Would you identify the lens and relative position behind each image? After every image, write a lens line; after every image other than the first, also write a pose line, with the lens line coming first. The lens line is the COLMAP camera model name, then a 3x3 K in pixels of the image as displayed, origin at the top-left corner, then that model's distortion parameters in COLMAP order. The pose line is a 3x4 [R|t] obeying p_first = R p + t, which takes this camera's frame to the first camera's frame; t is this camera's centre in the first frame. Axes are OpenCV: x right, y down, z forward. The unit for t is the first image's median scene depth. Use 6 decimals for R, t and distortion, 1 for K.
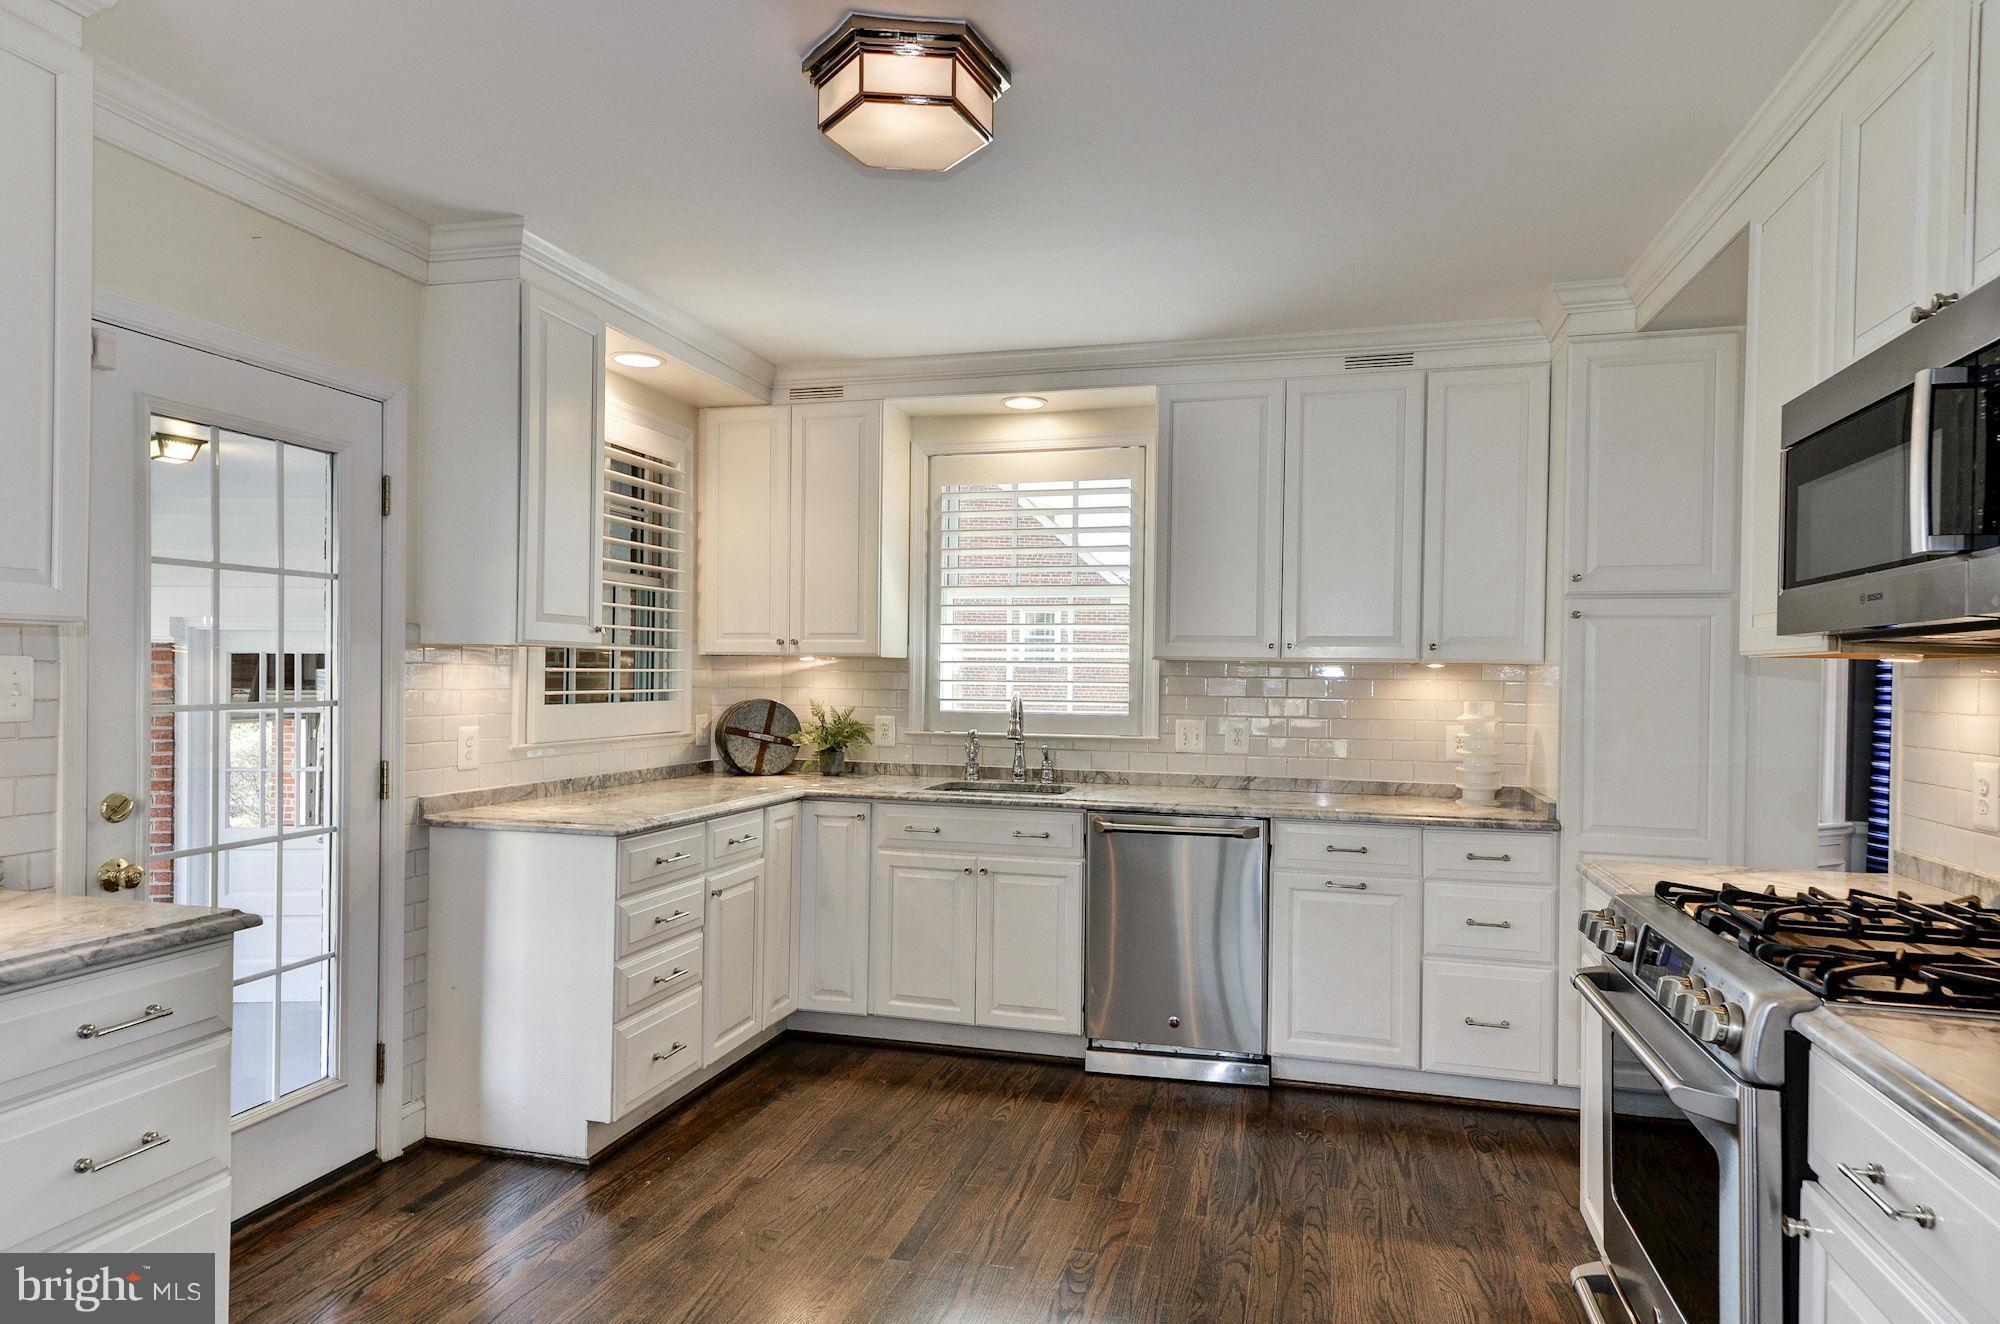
lens RADIAL K [[1028.6, 0, 970.5], [0, 1028.6, 683.6], [0, 0, 1]] dist [0.026434, -0.000718]
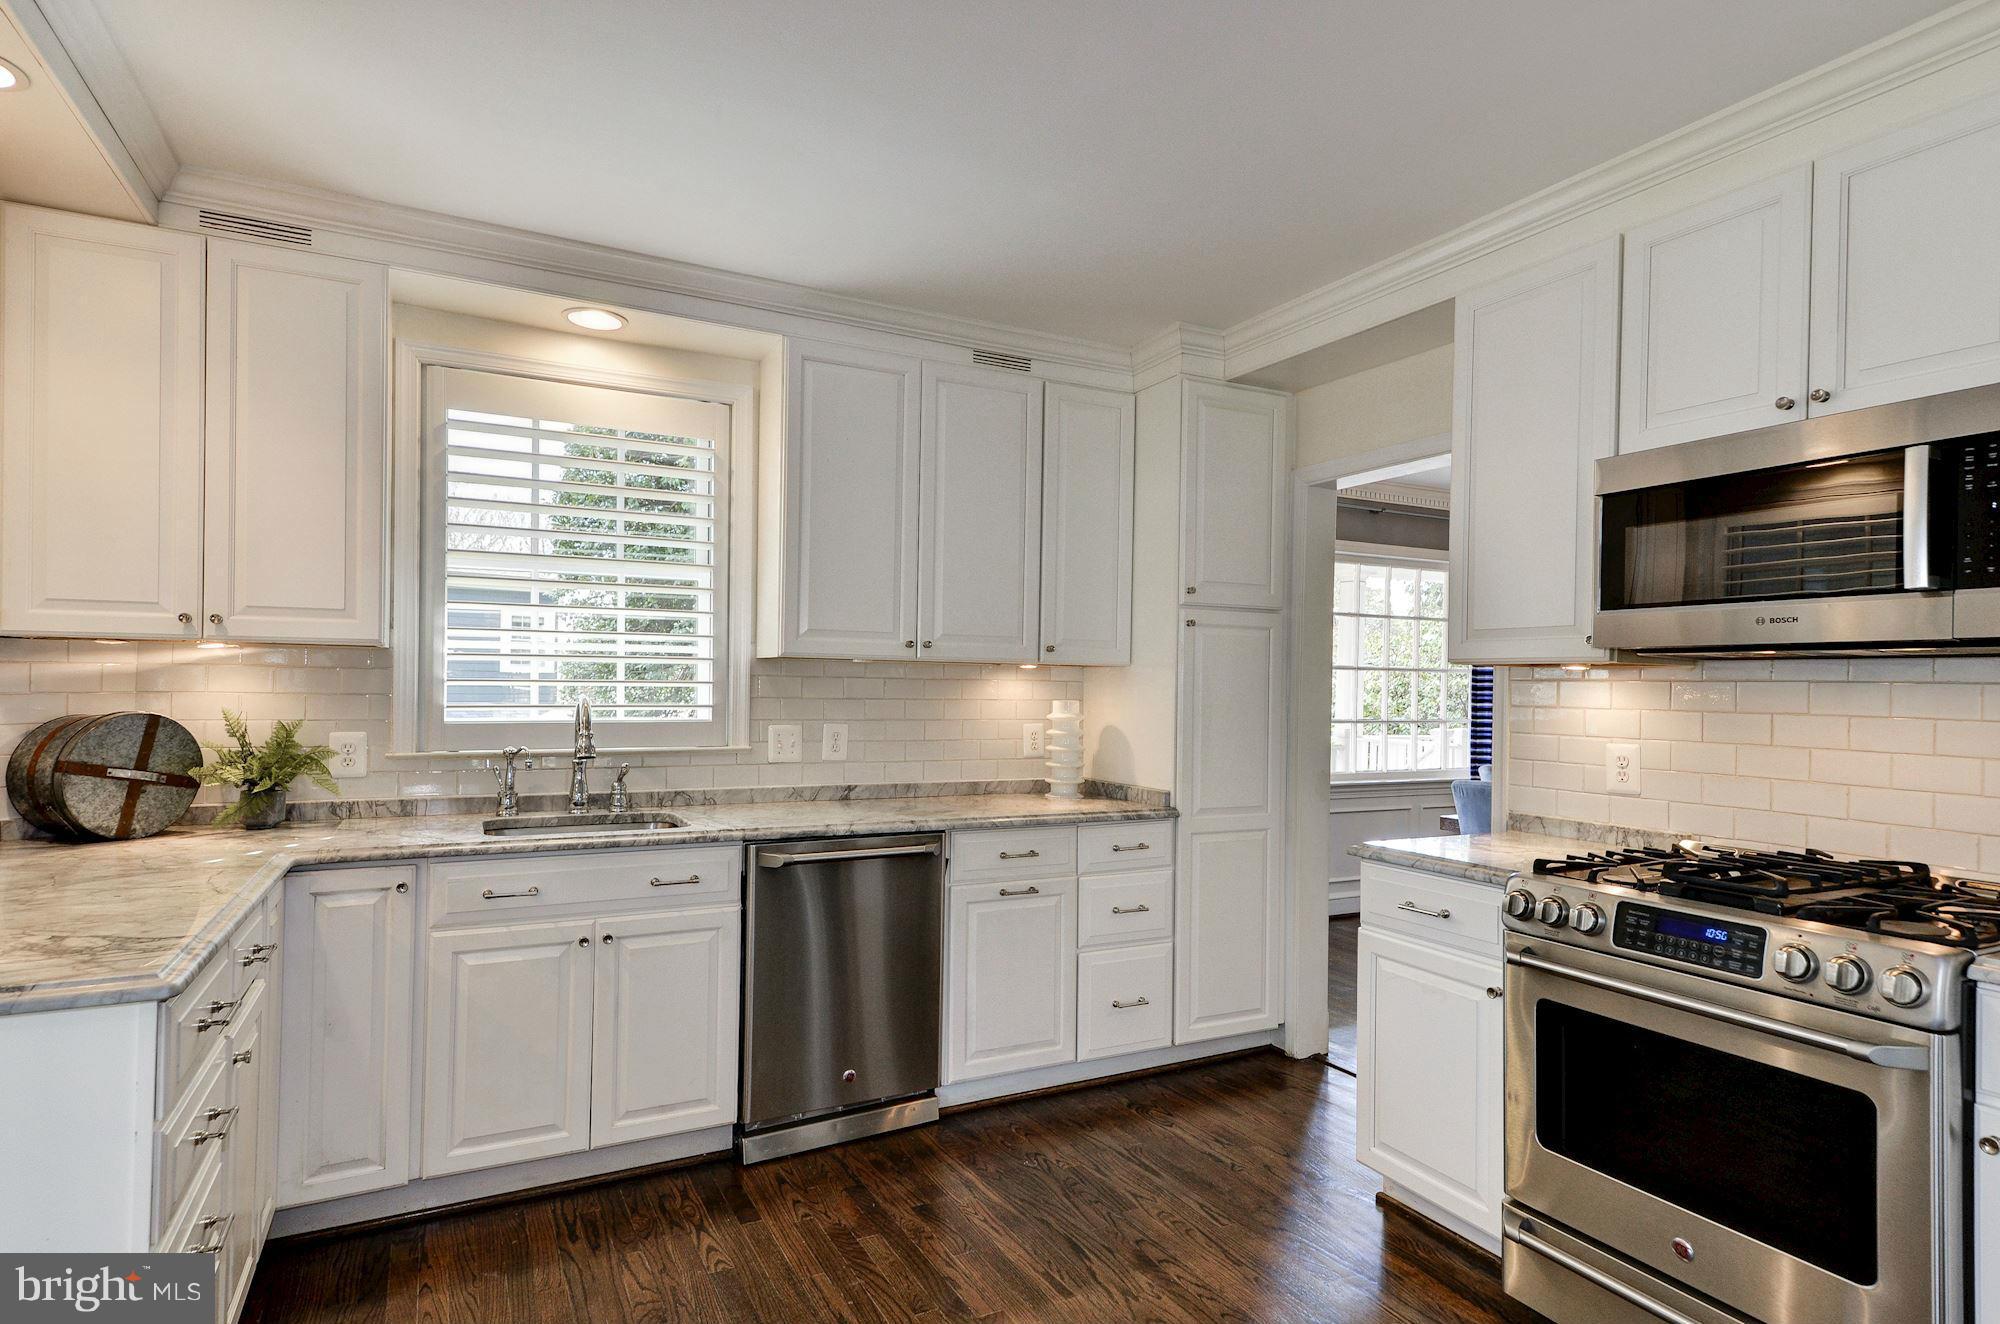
lens RADIAL K [[1028.6, 0, 970.5], [0, 1028.6, 683.6], [0, 0, 1]] dist [0.026434, -0.000718]
pose [[0.760110, -0.002877, 0.649788, -0.261244], [0.000437, 0.999992, 0.003917, -0.004280], [-0.649794, -0.002694, 0.760105, 0.250993]]
